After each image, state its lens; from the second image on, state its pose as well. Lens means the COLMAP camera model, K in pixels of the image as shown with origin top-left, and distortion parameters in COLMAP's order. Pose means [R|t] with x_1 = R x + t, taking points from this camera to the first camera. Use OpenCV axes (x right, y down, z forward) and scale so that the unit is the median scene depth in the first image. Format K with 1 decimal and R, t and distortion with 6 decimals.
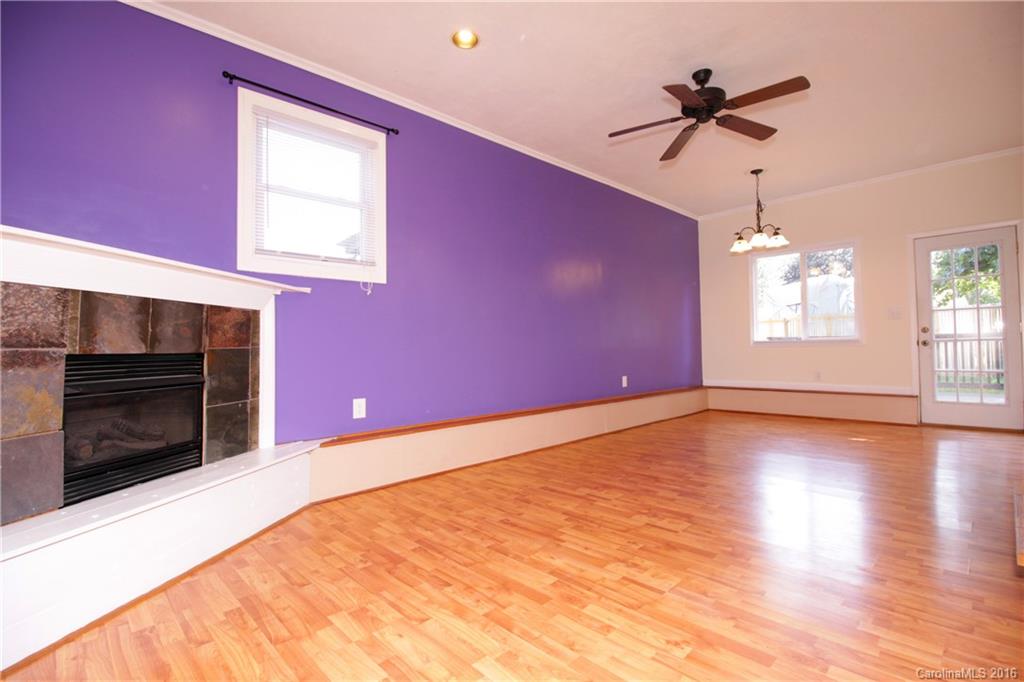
lens RADIAL K [[474.2, 0, 512.7], [0, 474.2, 340.9], [0, 0, 1]] dist [-0.011943, -0.002932]
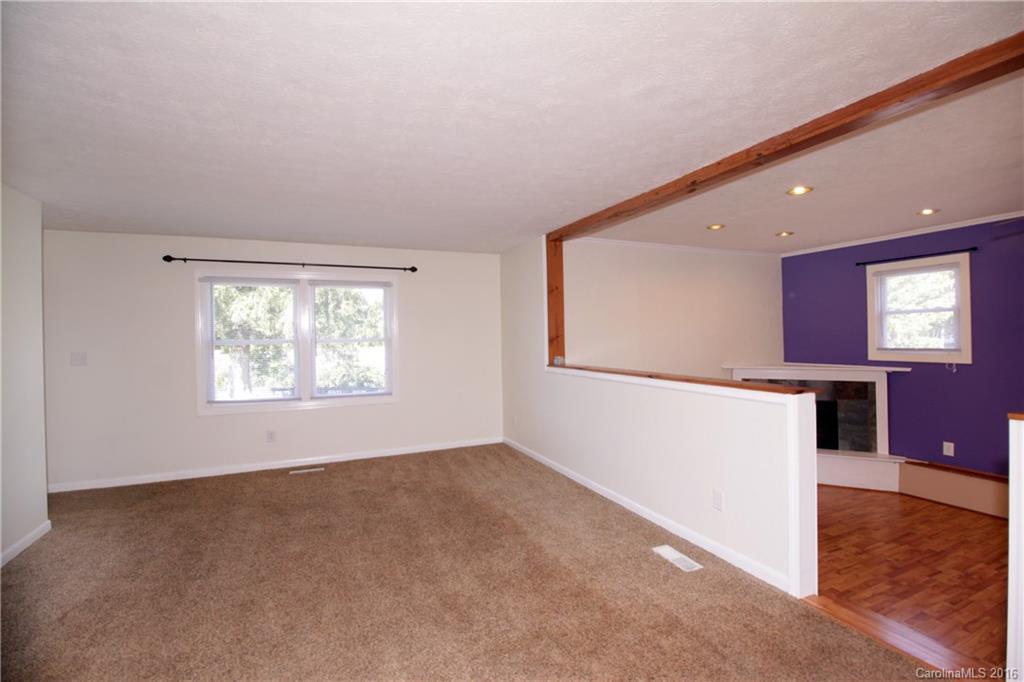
lens RADIAL K [[474.2, 0, 528.3], [0, 474.2, 333.0], [0, 0, 1]] dist [-0.011943, -0.002932]
pose [[-0.318670, 0.015180, -0.947744, 1.677659], [0.040574, 0.999174, 0.002362, -0.313862], [0.946997, -0.037701, -0.319023, 0.267997]]
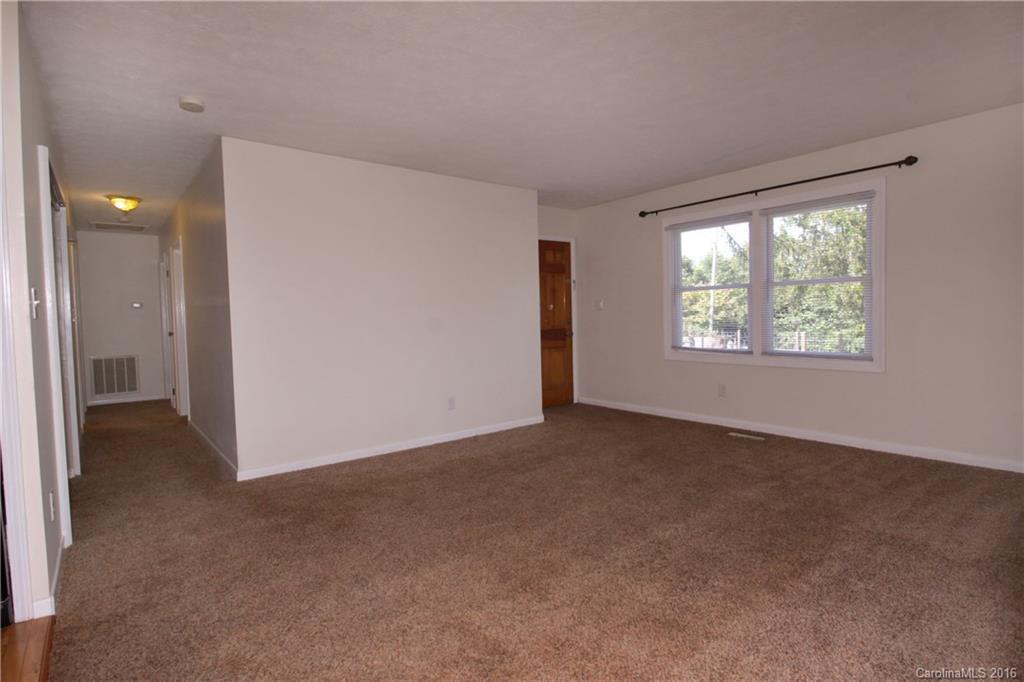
lens RADIAL K [[525.4, 0, 508.1], [0, 525.4, 341.1], [0, 0, 1]] dist [-0.005559, -0.001389]
pose [[-0.995040, 0.033988, 0.093493, 0.889666], [0.036723, 0.998942, 0.027685, -0.210193], [-0.092453, 0.030981, -0.995235, 0.625141]]
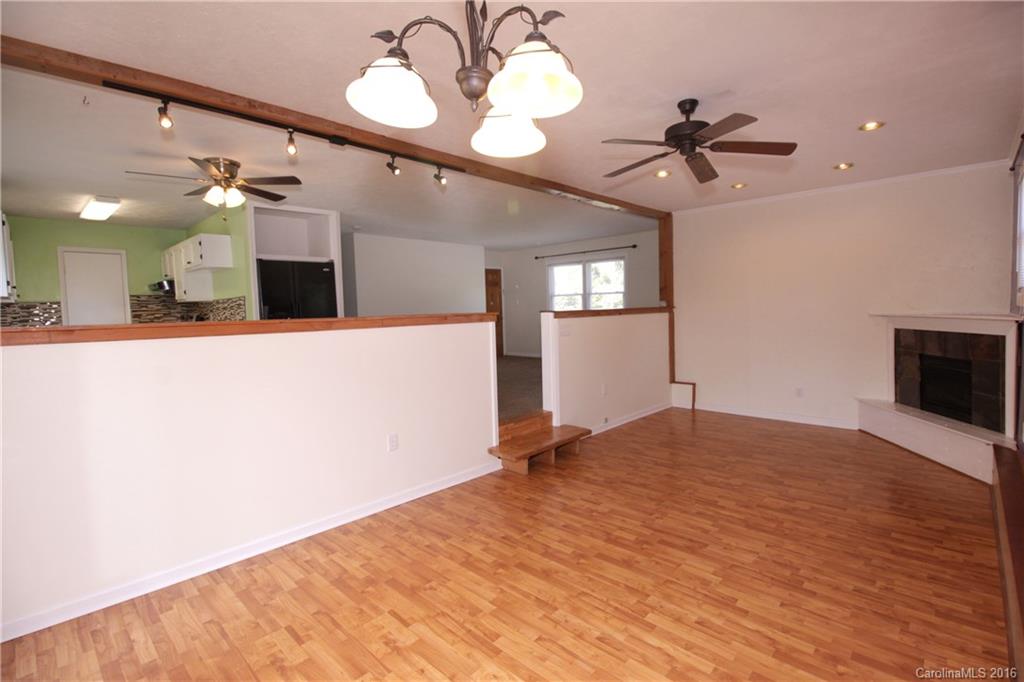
lens RADIAL K [[474.2, 0, 517.1], [0, 474.2, 341.1], [0, 0, 1]] dist [-0.011943, -0.002932]
pose [[-0.997596, 0.044291, -0.053293, 0.920787], [0.041651, 0.997897, 0.049657, -0.168880], [0.055380, 0.047318, -0.997344, 2.187272]]
